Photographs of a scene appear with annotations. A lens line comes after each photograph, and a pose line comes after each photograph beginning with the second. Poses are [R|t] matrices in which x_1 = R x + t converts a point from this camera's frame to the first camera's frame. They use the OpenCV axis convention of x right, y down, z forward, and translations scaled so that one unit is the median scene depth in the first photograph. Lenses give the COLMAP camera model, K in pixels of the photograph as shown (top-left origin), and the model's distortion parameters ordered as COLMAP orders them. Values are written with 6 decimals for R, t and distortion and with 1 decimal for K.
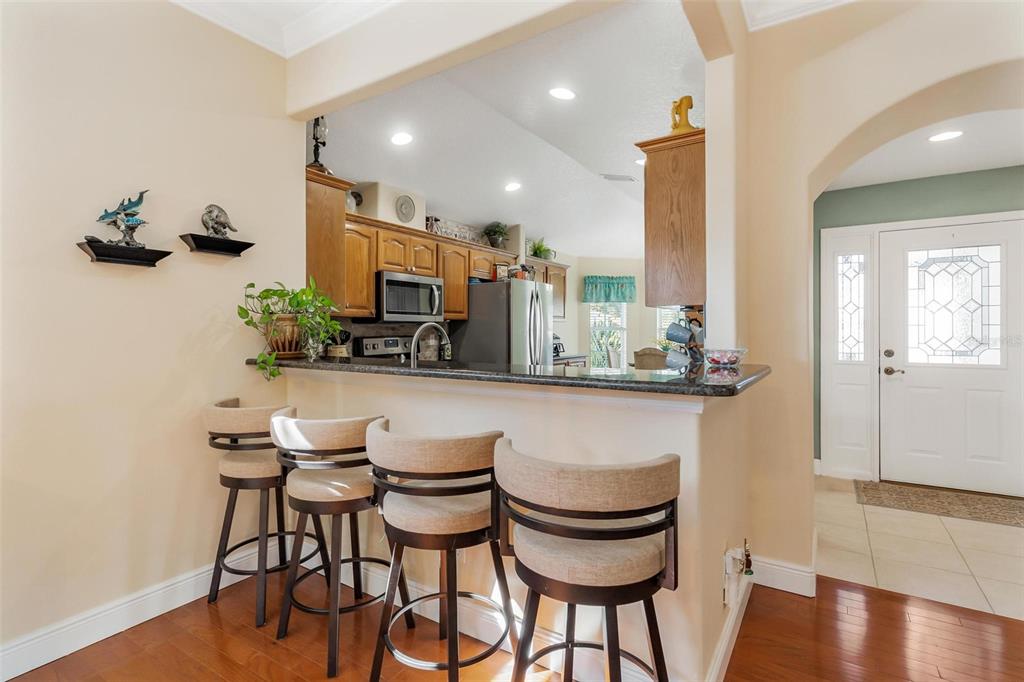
lens RADIAL K [[488.1, 0, 512.8], [0, 488.1, 336.4], [0, 0, 1]] dist [-0.000251, 0.000595]
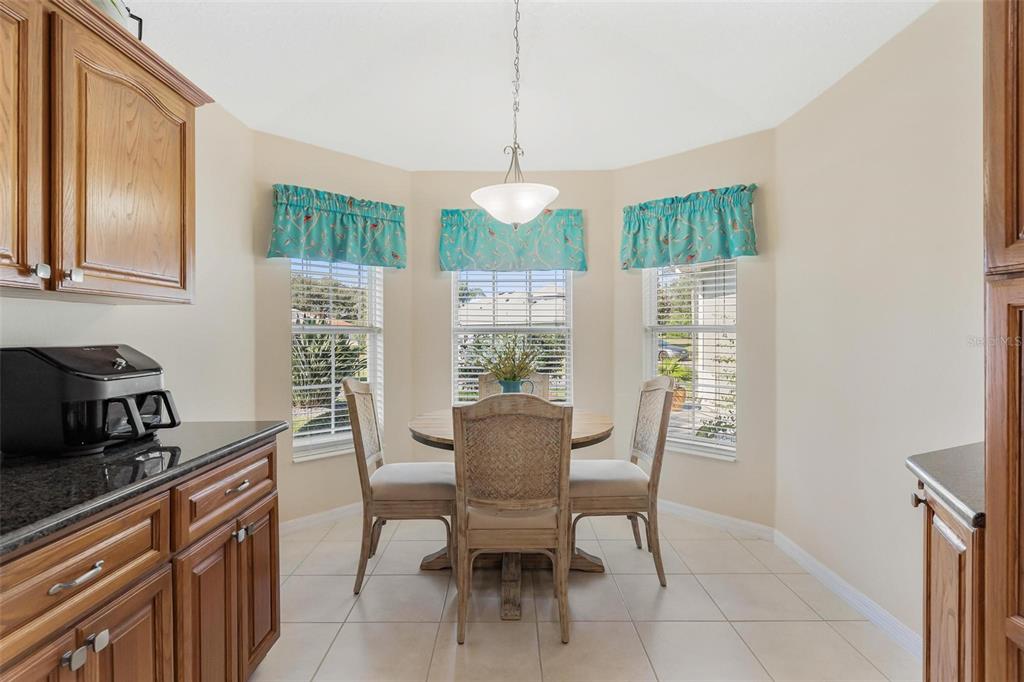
lens RADIAL K [[488.1, 0, 519.0], [0, 488.1, 340.3], [0, 0, 1]] dist [-0.000251, 0.000595]
pose [[0.827121, -0.009244, 0.561948, 0.090951], [0.007432, 0.999957, 0.005510, -0.007098], [-0.561975, -0.000381, 0.827154, 0.587771]]
